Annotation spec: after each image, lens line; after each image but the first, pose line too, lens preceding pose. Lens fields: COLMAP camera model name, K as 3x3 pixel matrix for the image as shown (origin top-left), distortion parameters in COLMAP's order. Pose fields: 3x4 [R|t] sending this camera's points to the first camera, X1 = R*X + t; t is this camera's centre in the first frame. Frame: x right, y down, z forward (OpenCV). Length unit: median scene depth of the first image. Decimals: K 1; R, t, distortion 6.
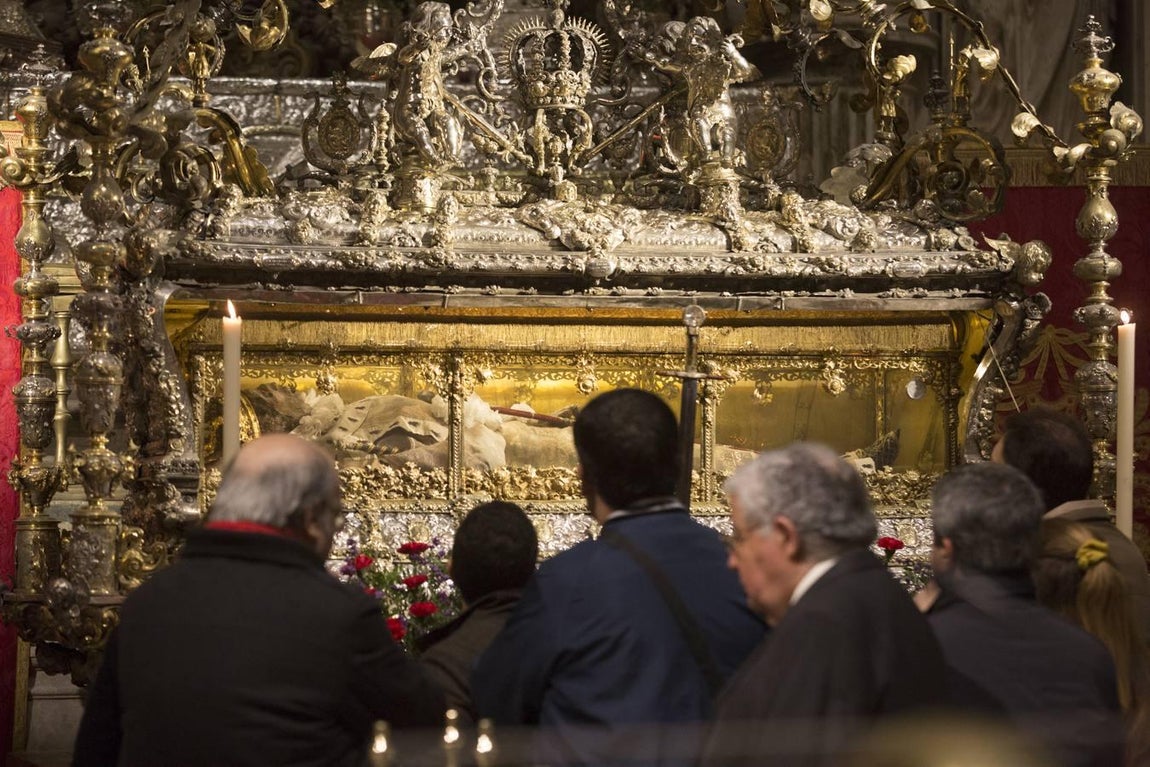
lens RADIAL K [[4038.9, 0, 617.7], [0, 4038.9, 388.7], [0, 0, 1]] dist [0.338103, 0.000000]
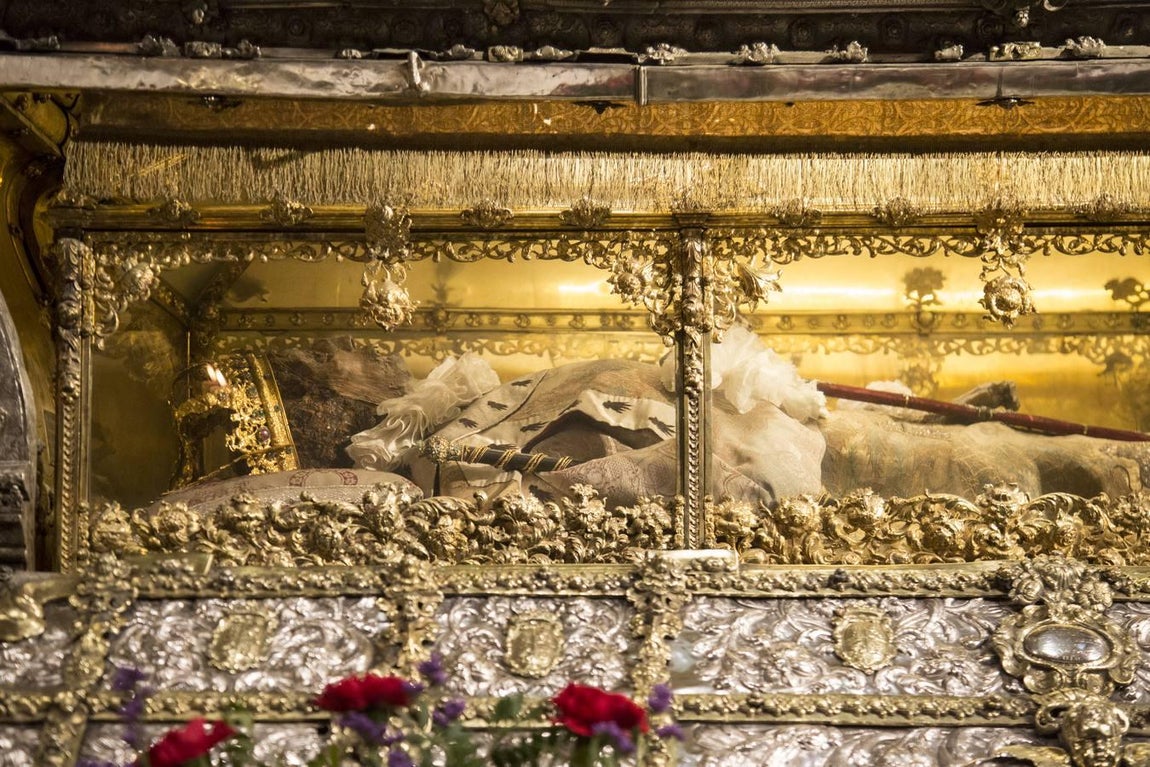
lens RADIAL K [[2000.4, 0, 632.7], [0, 2000.4, 551.2], [0, 0, 1]] dist [0.127226, 0.000000]
pose [[0.964586, -0.019241, -0.263066, 0.009467], [0.014463, 0.999694, -0.020087, 0.029427], [0.263372, 0.015571, 0.964569, 0.793708]]
